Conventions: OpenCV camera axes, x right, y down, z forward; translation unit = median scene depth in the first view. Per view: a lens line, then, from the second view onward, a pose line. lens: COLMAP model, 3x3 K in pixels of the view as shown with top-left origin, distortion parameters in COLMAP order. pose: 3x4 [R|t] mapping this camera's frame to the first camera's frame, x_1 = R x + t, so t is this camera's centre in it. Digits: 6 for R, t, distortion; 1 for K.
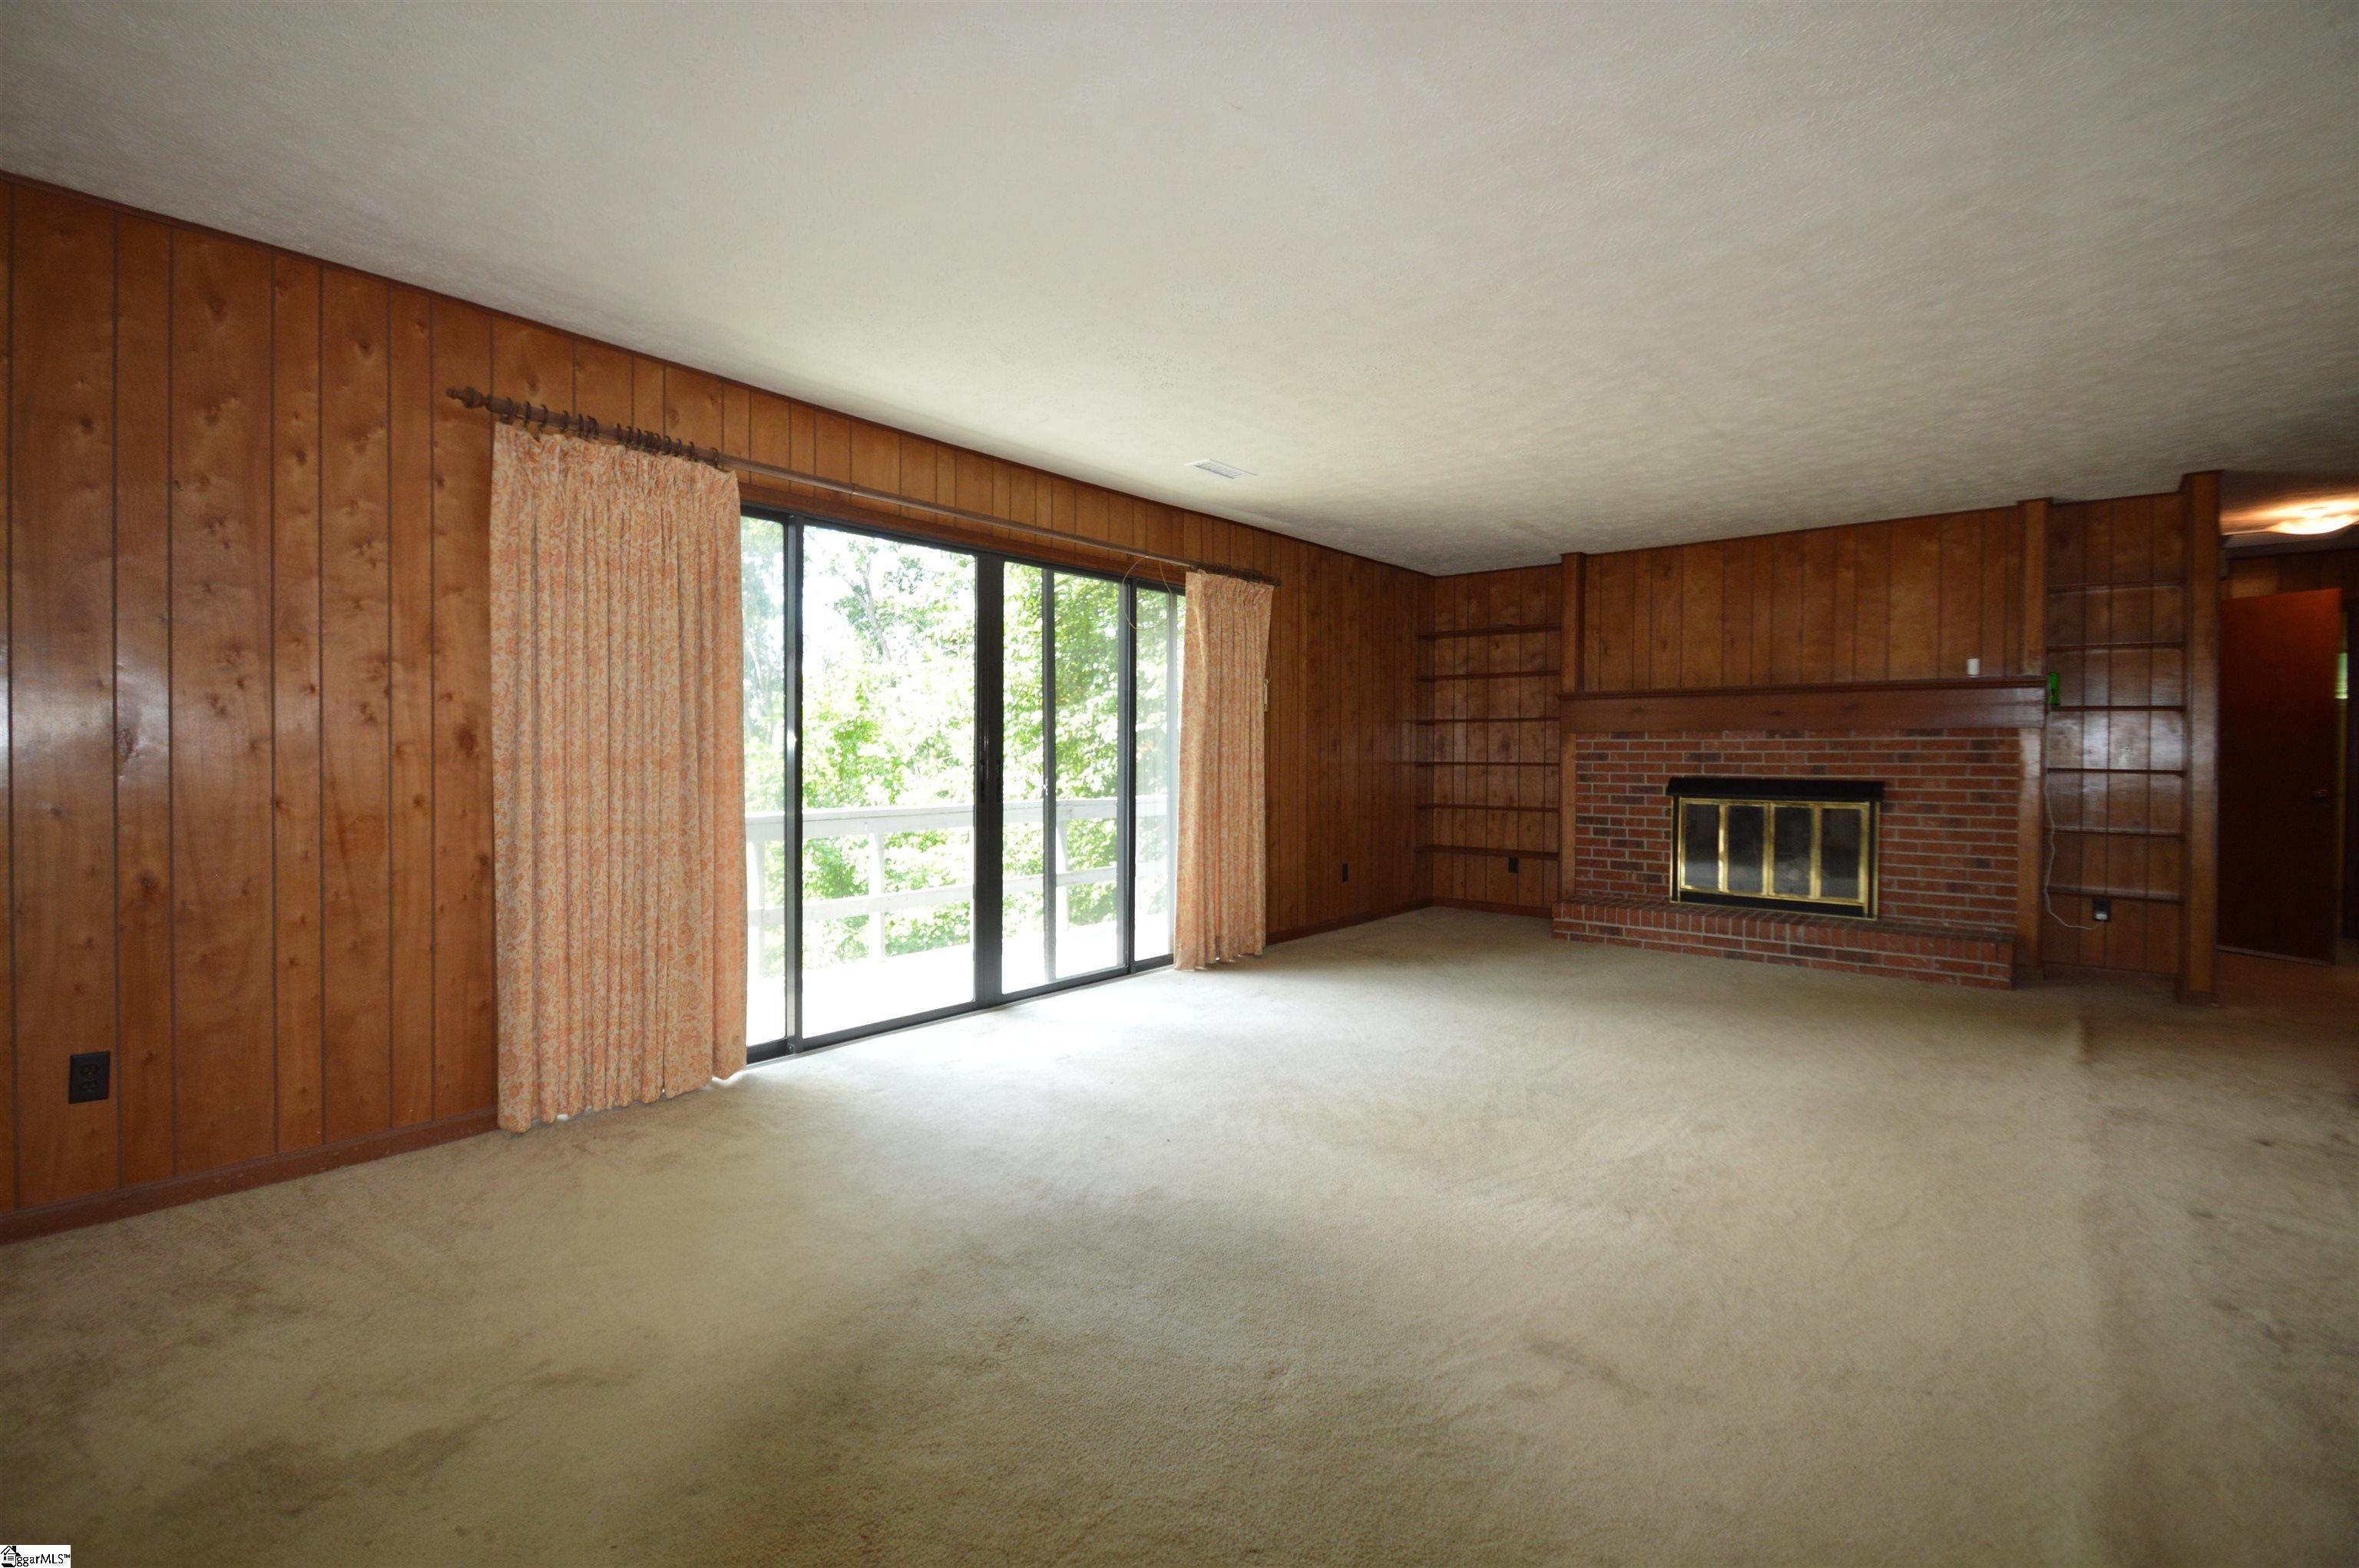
lens RADIAL K [[1064.1, 0, 1131.6], [0, 1064.1, 759.0], [0, 0, 1]] dist [0.000252, -0.000387]
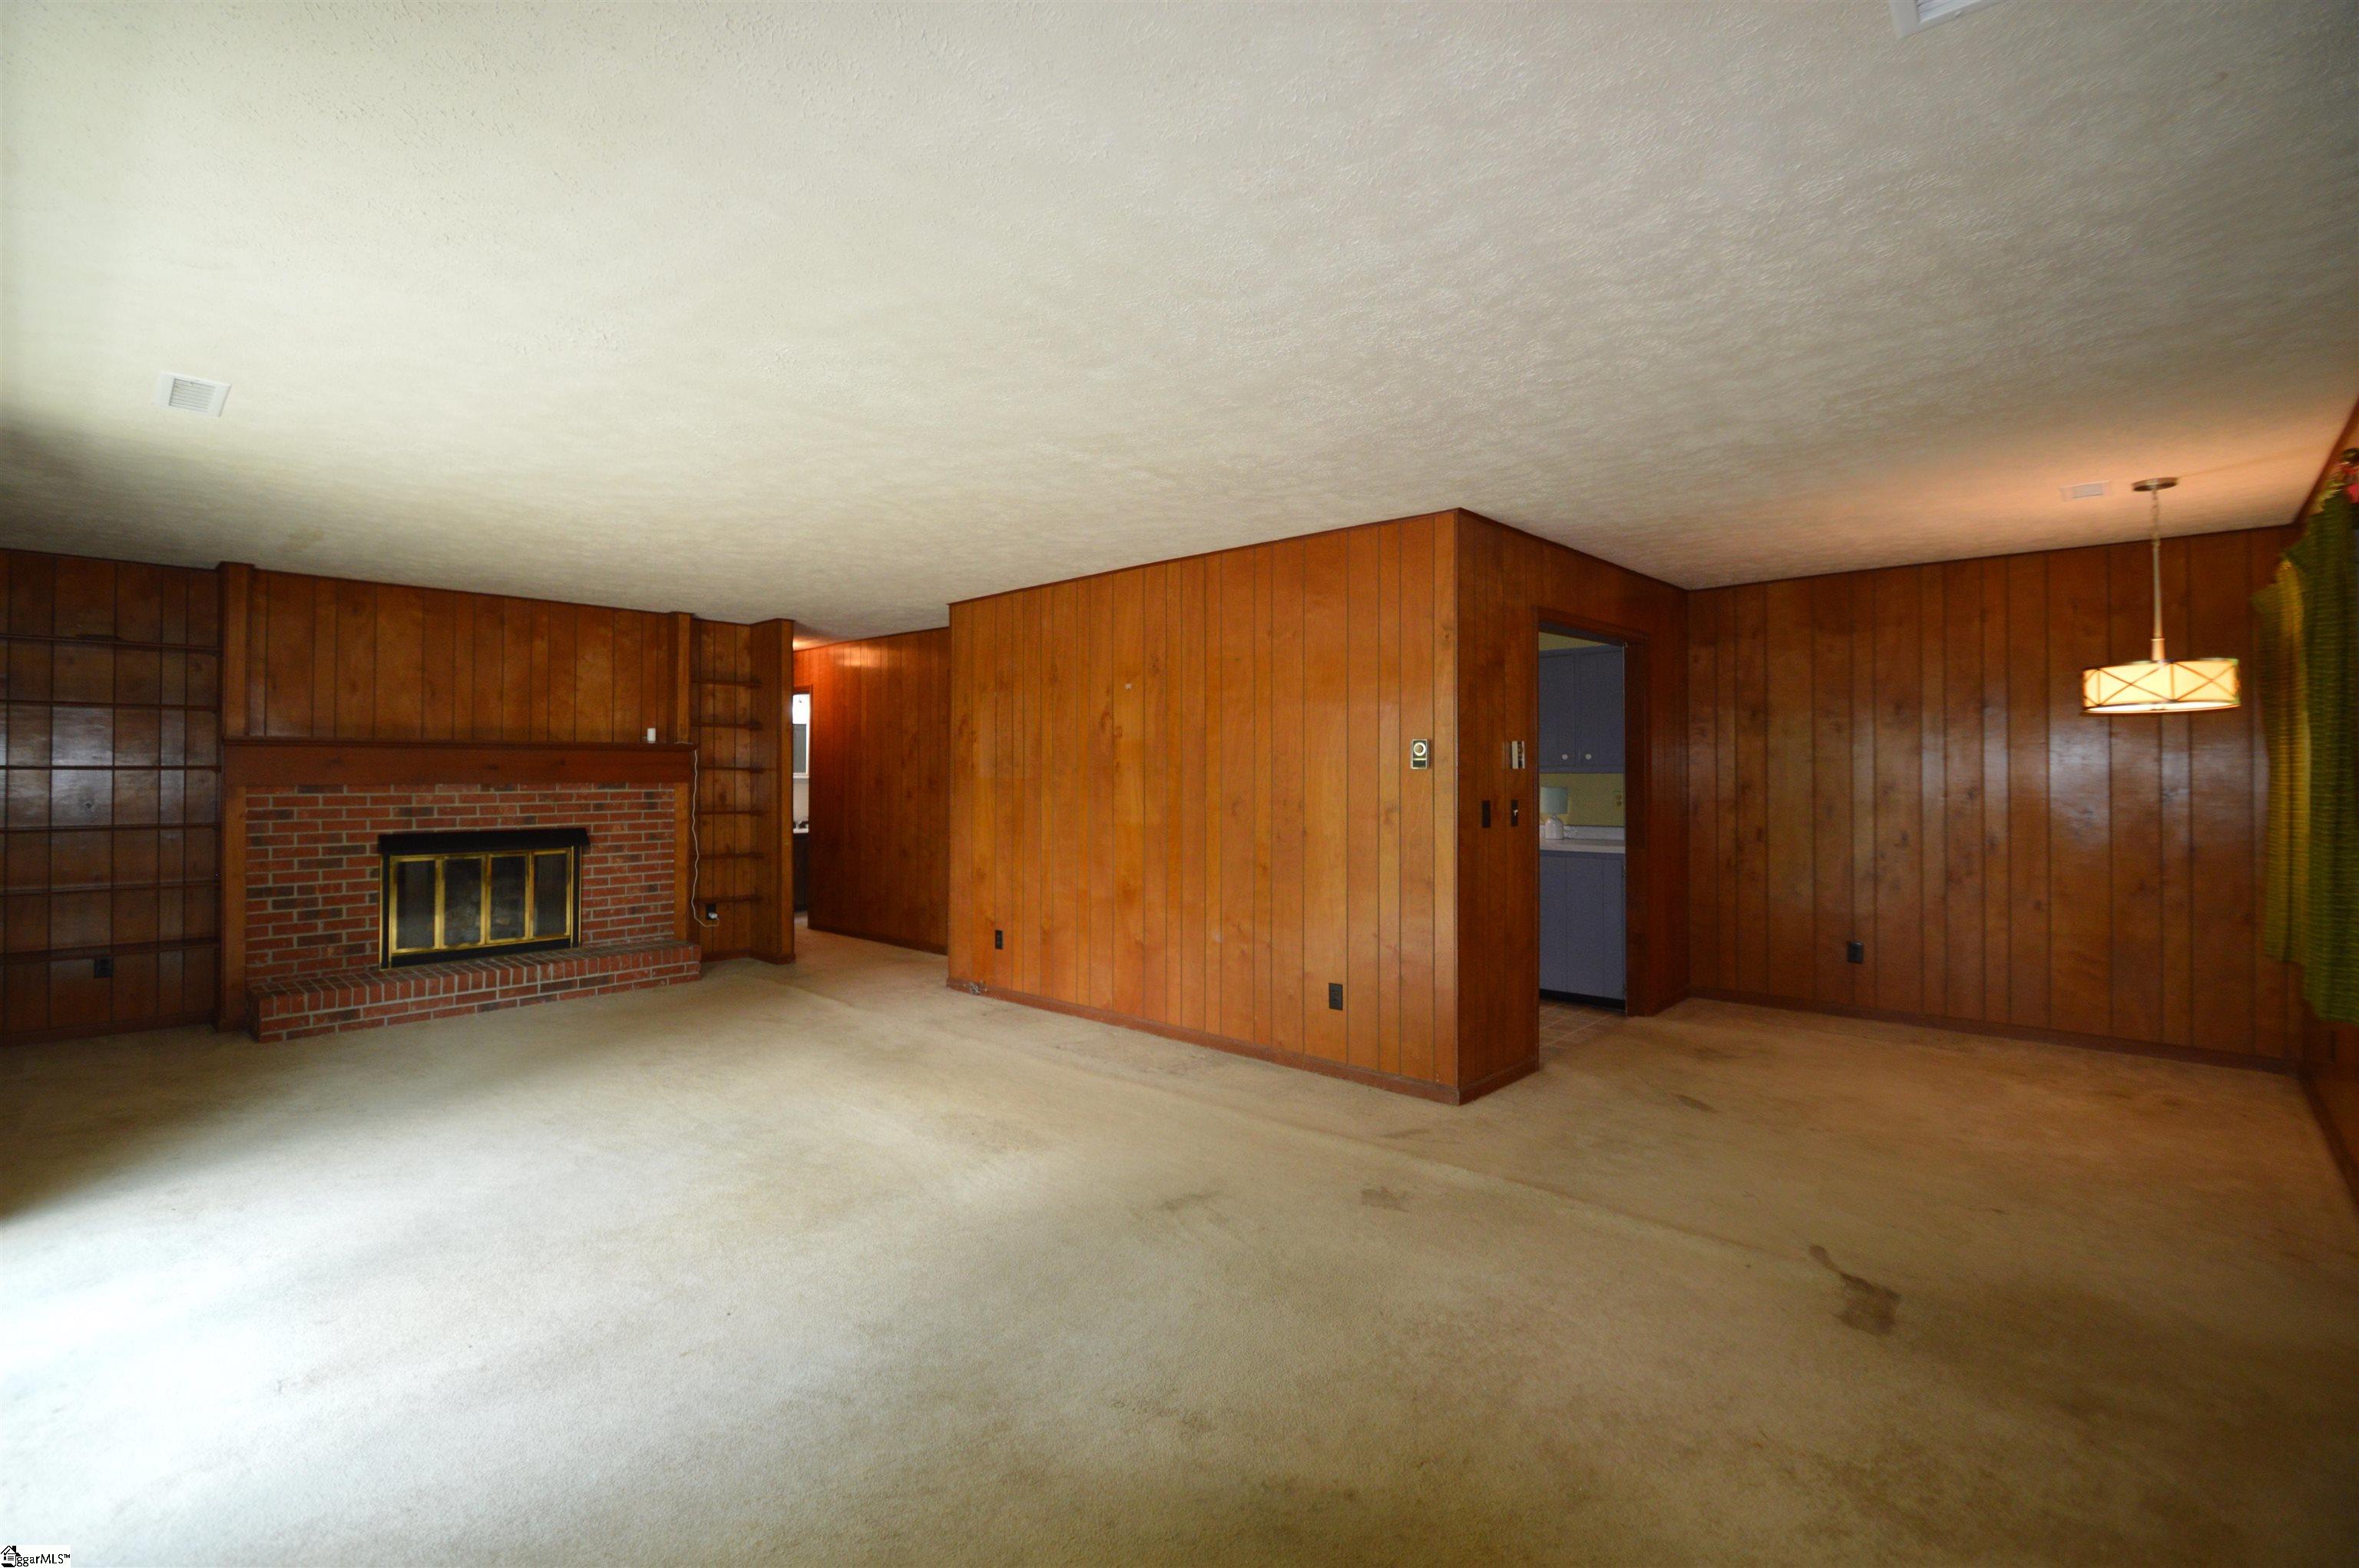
lens RADIAL K [[1064.1, 0, 1131.6], [0, 1064.1, 759.0], [0, 0, 1]] dist [0.000252, -0.000387]
pose [[0.045598, 0.010348, 0.998906, -0.408677], [0.009364, 0.999898, -0.010786, -0.034285], [-0.998916, 0.009846, 0.045497, 0.329531]]
